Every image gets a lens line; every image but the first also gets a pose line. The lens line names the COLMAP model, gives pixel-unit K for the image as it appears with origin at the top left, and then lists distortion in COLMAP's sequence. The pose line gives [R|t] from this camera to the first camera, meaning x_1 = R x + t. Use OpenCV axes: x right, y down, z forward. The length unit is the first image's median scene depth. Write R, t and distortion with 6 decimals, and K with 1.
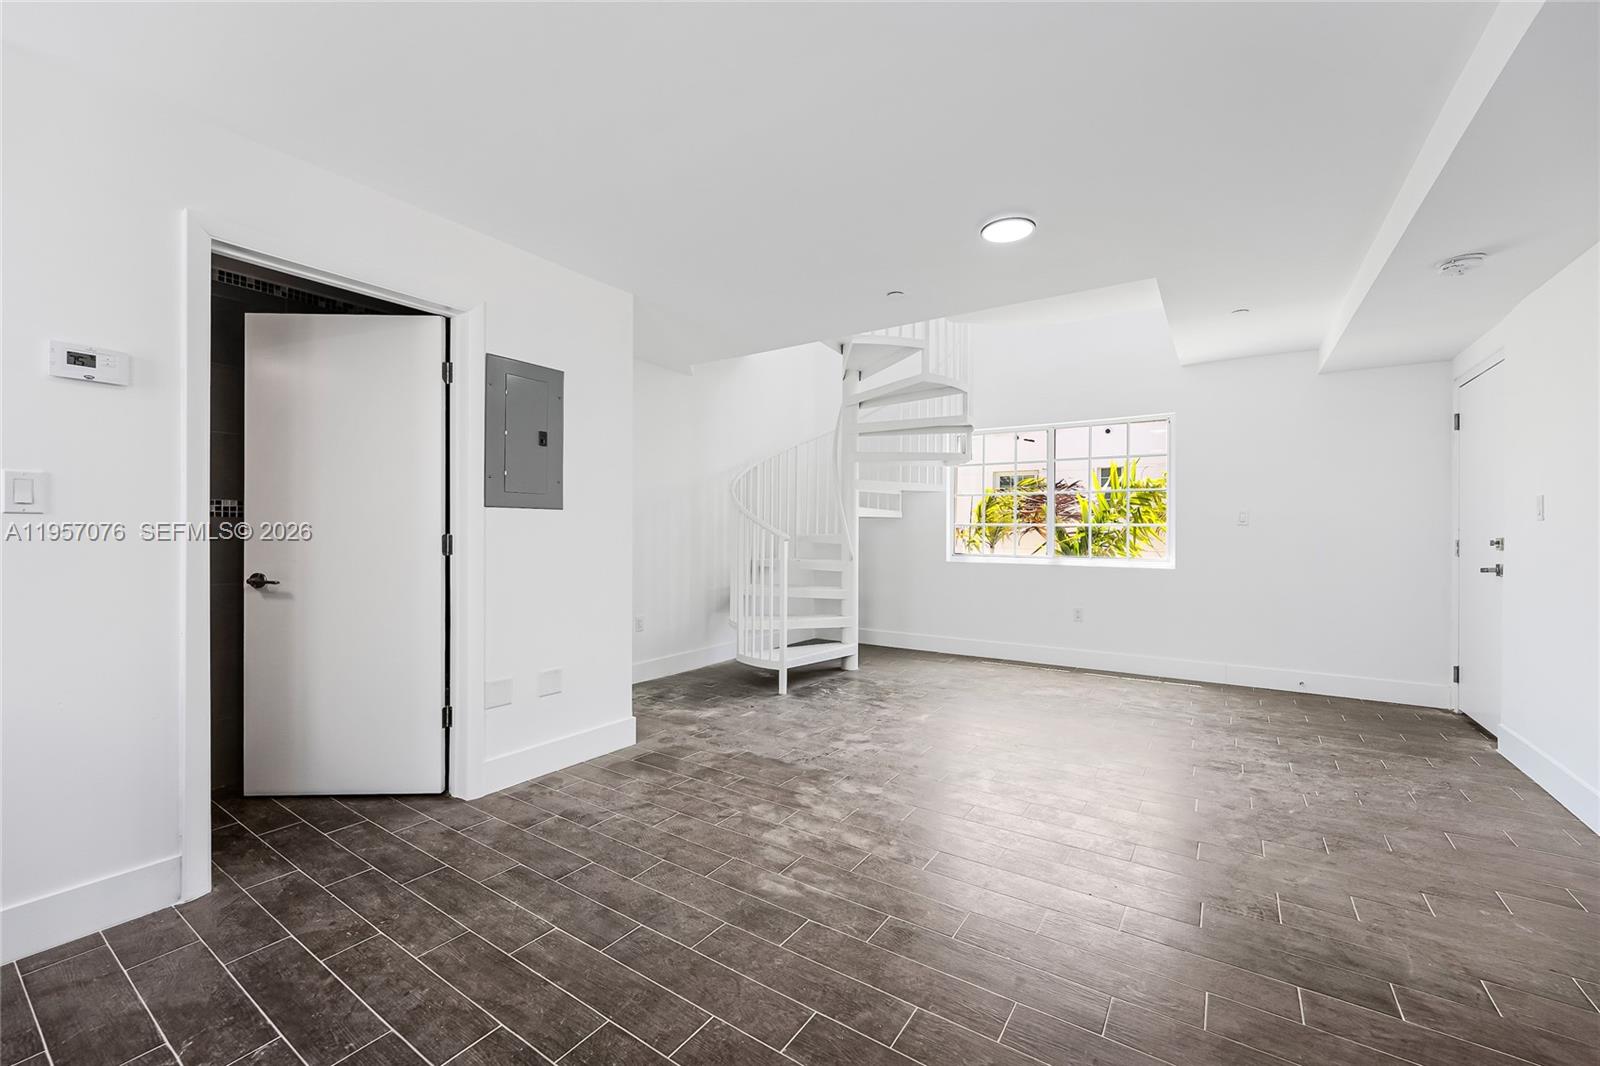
lens RADIAL K [[640.4, 0, 796.4], [0, 640.4, 534.3], [0, 0, 1]] dist [0.000815, -0.000001]
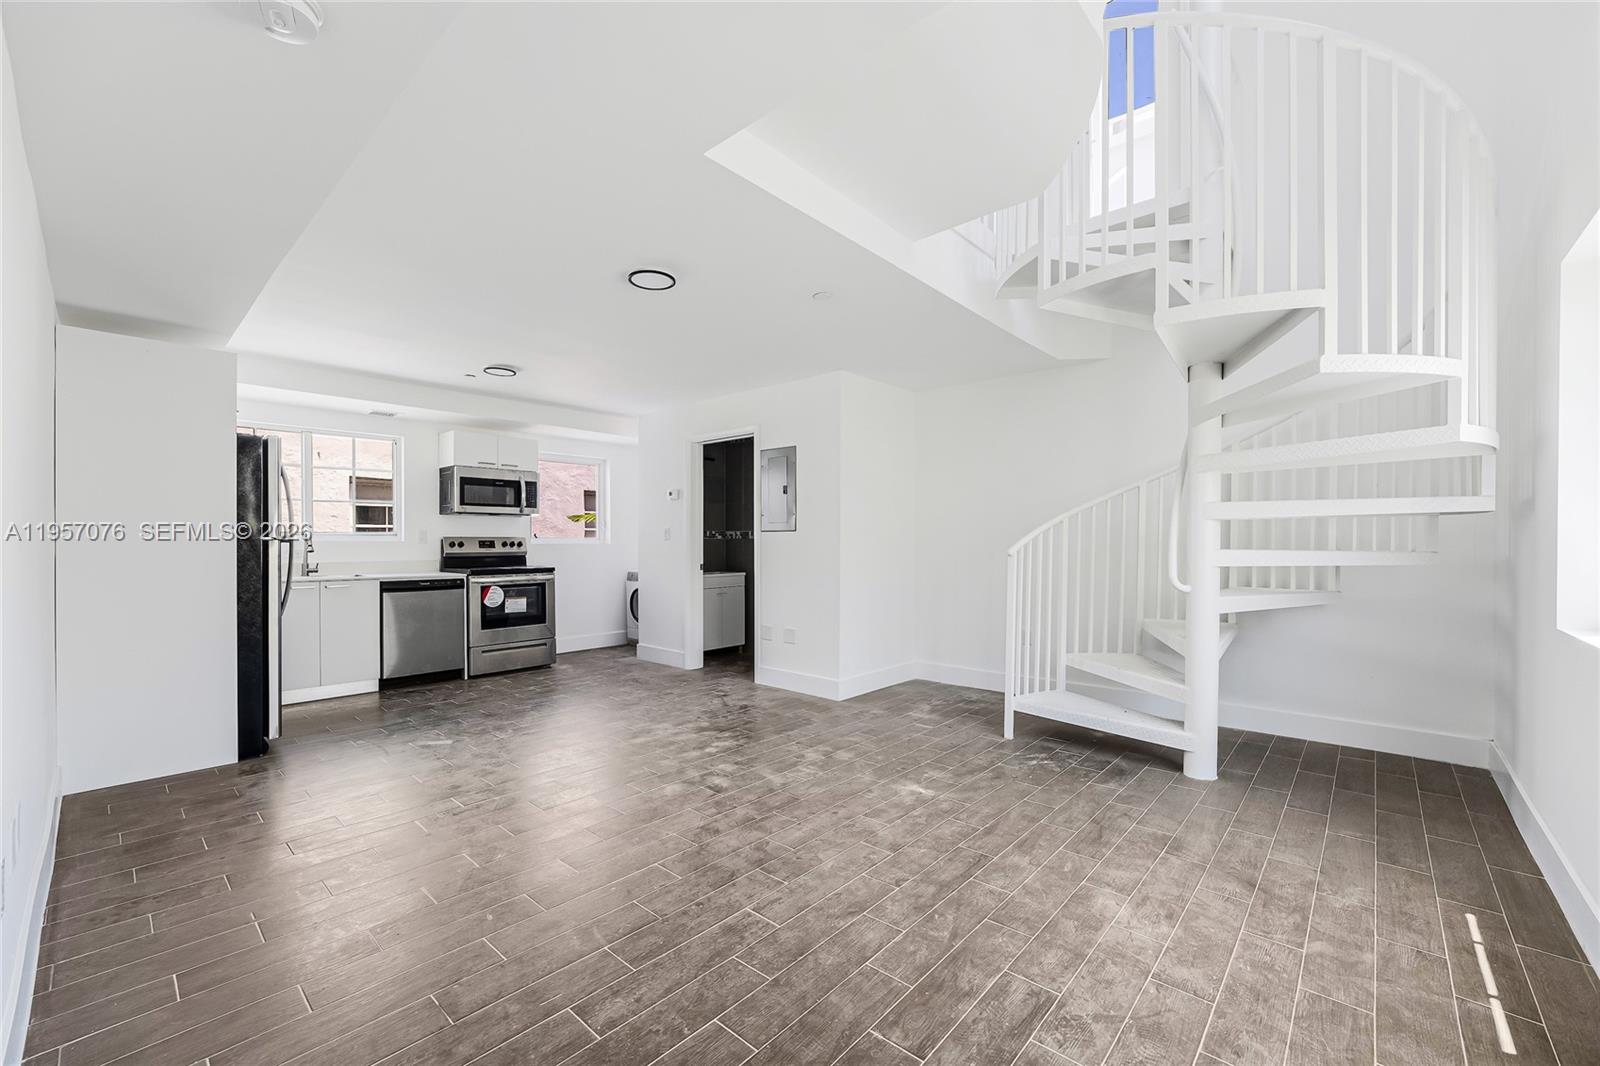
lens RADIAL K [[640.4, 0, 796.0], [0, 640.4, 542.5], [0, 0, 1]] dist [0.000815, -0.000001]
pose [[-0.136492, -0.001859, -0.990639, 1.123178], [-0.001361, 0.999998, -0.001689, -0.006607], [0.990640, 0.001118, -0.136494, 1.111479]]
